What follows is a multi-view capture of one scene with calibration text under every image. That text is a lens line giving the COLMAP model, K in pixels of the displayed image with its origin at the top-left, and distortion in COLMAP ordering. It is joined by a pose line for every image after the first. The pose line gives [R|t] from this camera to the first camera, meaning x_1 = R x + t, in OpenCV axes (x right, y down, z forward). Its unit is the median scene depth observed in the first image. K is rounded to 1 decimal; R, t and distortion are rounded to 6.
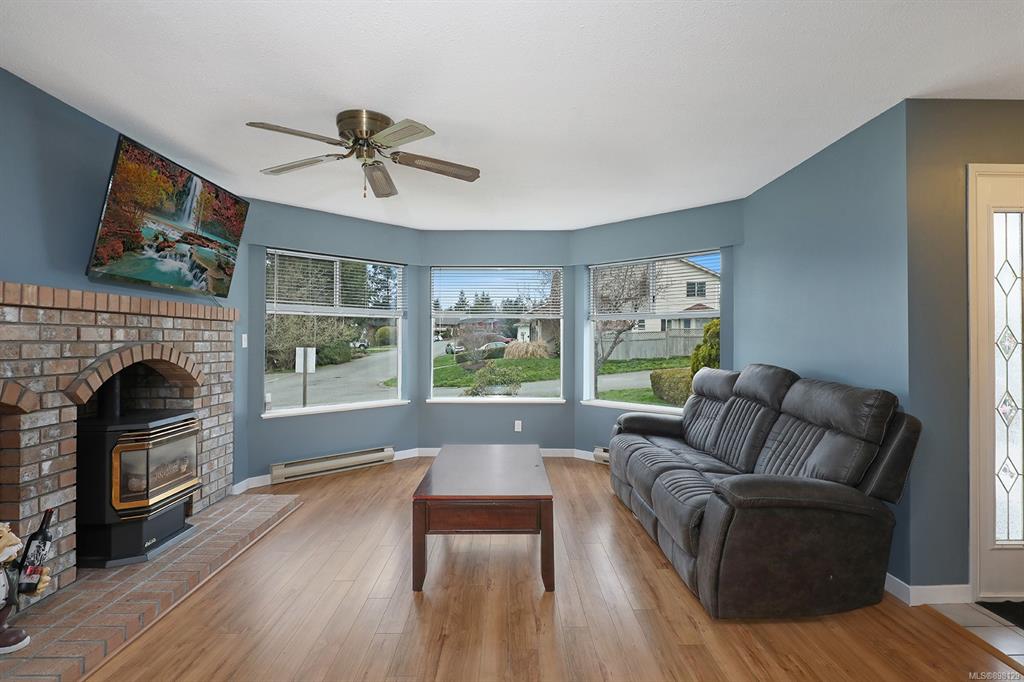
lens RADIAL K [[506.9, 0, 481.2], [0, 506.9, 347.2], [0, 0, 1]] dist [0.001858, 0.000033]
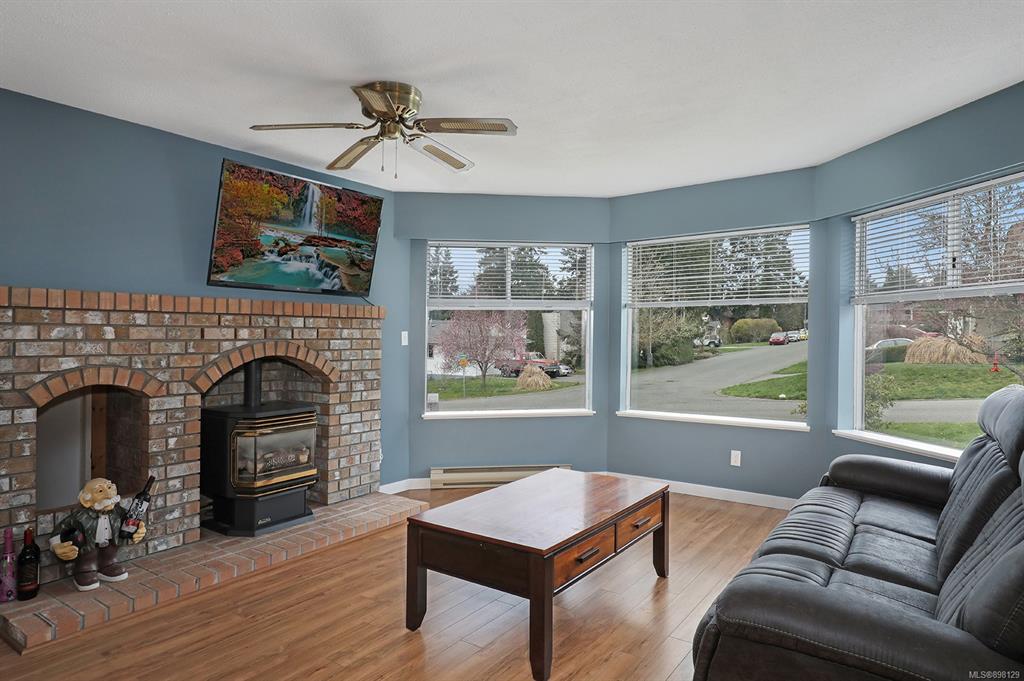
lens RADIAL K [[596.6, 0, 464.7], [0, 596.6, 351.7], [0, 0, 1]] dist [-0.000380, 0.000029]
pose [[0.811048, 0.009688, -0.584899, 0.471097], [-0.003033, 0.999919, 0.012356, -0.002367], [0.584972, -0.008247, 0.811012, 0.209556]]
